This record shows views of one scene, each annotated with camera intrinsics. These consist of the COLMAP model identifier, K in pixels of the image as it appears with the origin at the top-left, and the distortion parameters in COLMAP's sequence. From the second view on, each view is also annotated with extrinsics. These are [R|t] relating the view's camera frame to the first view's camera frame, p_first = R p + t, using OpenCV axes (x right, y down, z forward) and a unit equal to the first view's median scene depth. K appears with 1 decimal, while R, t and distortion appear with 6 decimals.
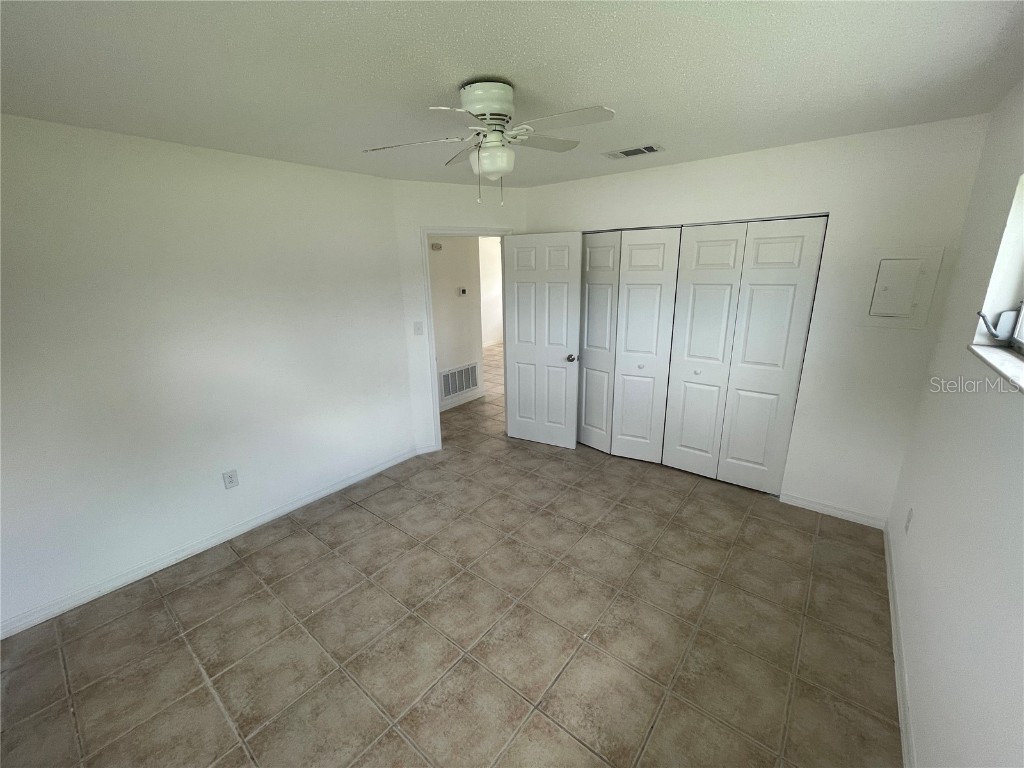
lens RADIAL K [[415.8, 0, 512.7], [0, 415.8, 386.3], [0, 0, 1]] dist [0.002712, -0.000927]
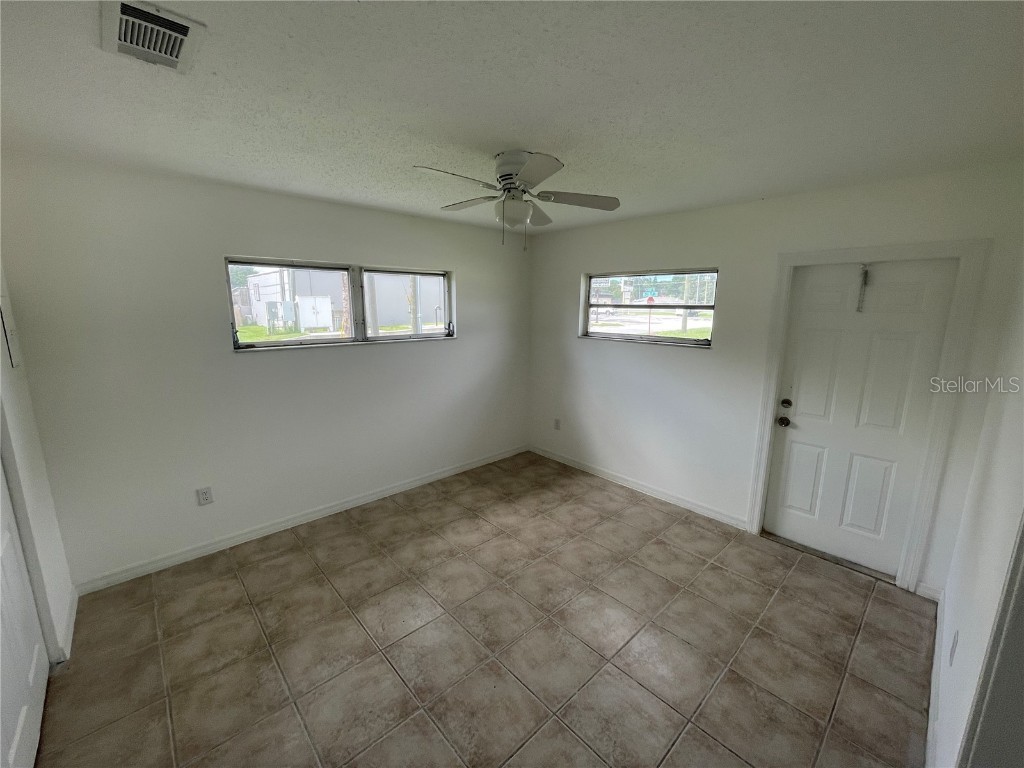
lens RADIAL K [[415.8, 0, 513.3], [0, 415.8, 380.0], [0, 0, 1]] dist [0.002712, -0.000927]
pose [[-0.989847, -0.012815, 0.141557, -0.165666], [0.051209, 0.896890, 0.439278, -0.465565], [-0.132591, 0.442067, -0.887128, 1.654801]]
